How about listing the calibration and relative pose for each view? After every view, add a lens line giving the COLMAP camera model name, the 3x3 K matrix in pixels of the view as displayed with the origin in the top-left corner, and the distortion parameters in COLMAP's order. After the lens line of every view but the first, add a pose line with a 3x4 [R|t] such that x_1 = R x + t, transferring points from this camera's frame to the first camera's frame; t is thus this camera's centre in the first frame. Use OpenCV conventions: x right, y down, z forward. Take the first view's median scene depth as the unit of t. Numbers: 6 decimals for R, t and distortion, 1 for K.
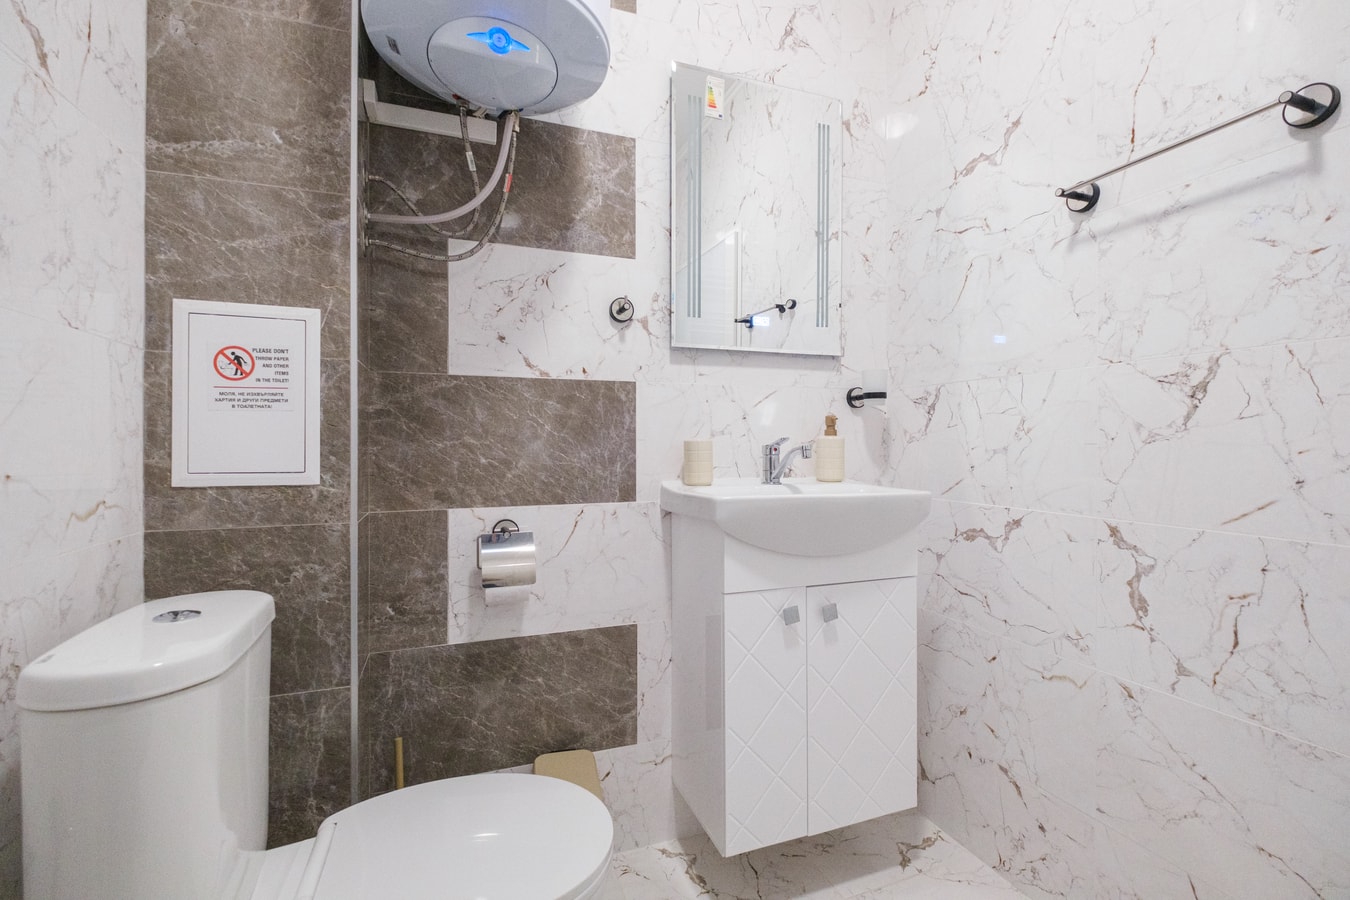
lens RADIAL K [[589.4, 0, 670.3], [0, 589.4, 445.0], [0, 0, 1]] dist [0.000289, -0.004119]
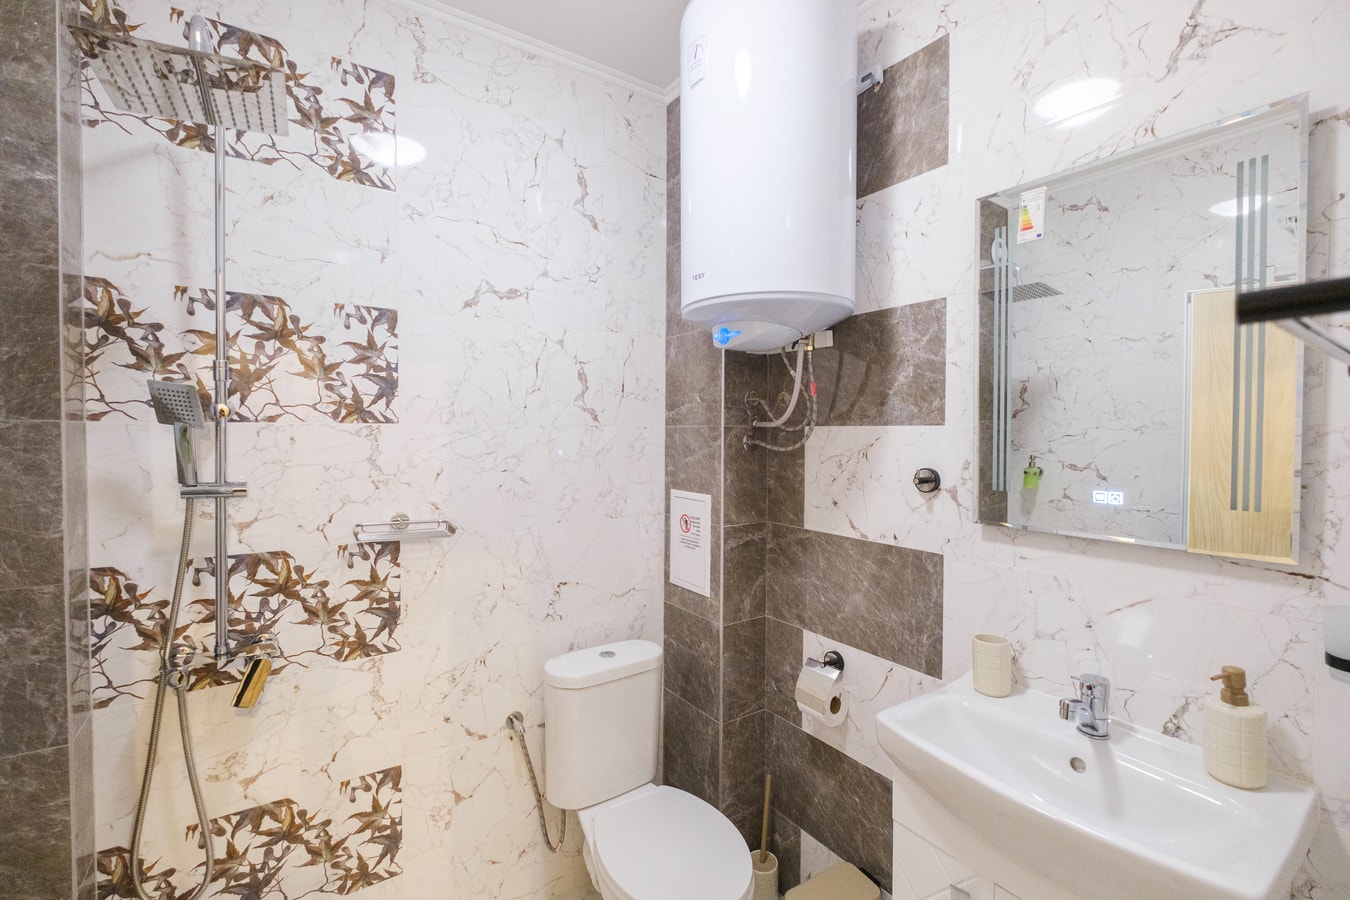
lens RADIAL K [[589.4, 0, 672.4], [0, 589.4, 443.6], [0, 0, 1]] dist [0.000289, -0.004119]
pose [[0.246669, 0.021034, -0.968872, 0.770092], [-0.007740, 0.999775, 0.019734, -0.310025], [0.969069, 0.002632, 0.246776, 0.354314]]
